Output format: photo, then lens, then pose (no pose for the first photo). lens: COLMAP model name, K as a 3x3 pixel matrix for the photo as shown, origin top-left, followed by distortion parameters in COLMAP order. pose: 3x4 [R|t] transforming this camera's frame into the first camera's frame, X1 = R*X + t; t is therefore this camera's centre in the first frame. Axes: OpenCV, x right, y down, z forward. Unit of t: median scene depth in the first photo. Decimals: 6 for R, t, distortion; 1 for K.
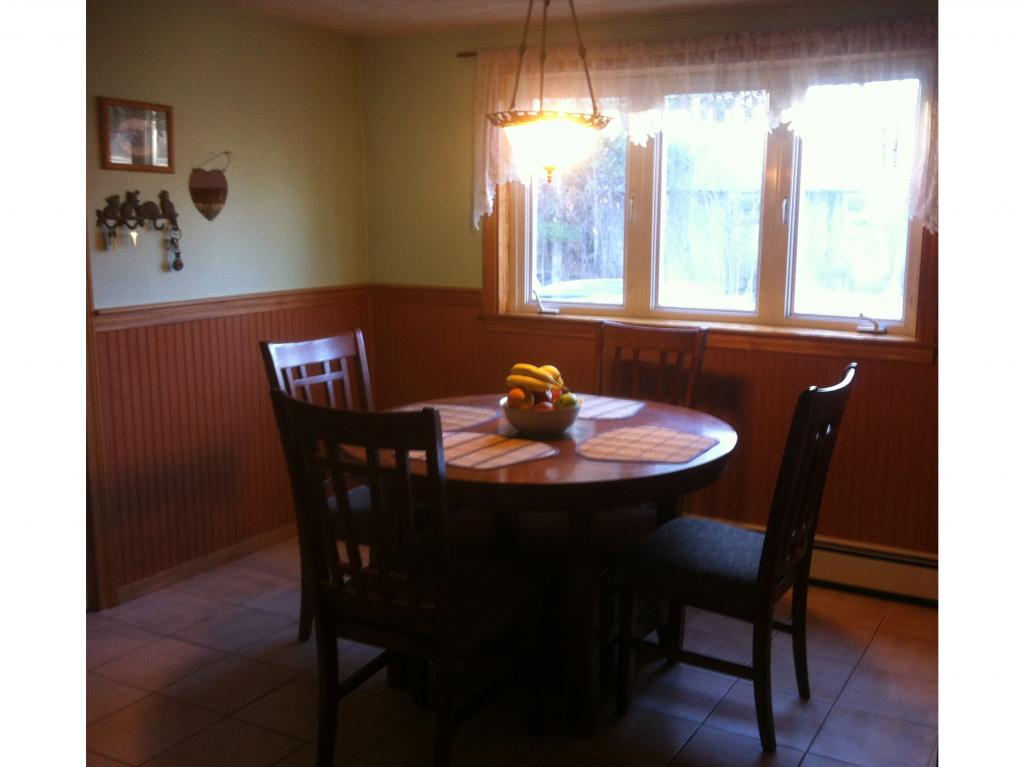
lens RADIAL K [[987.1, 0, 644.8], [0, 987.1, 381.6], [0, 0, 1]] dist [0.049105, -0.137479]
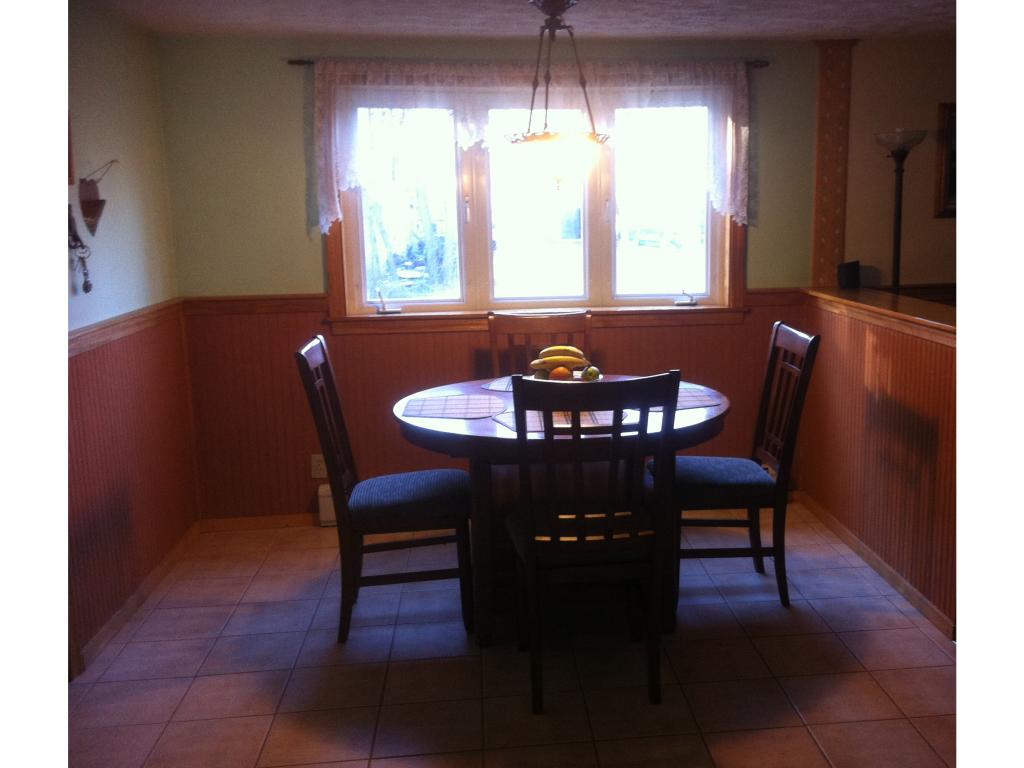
lens RADIAL K [[987.1, 0, 644.8], [0, 987.1, 382.1], [0, 0, 1]] dist [0.049105, -0.137479]
pose [[0.825179, -0.119118, 0.552168, -0.521066], [0.116168, 0.992404, 0.040484, -0.008282], [-0.552796, 0.030738, 0.832749, -0.024133]]
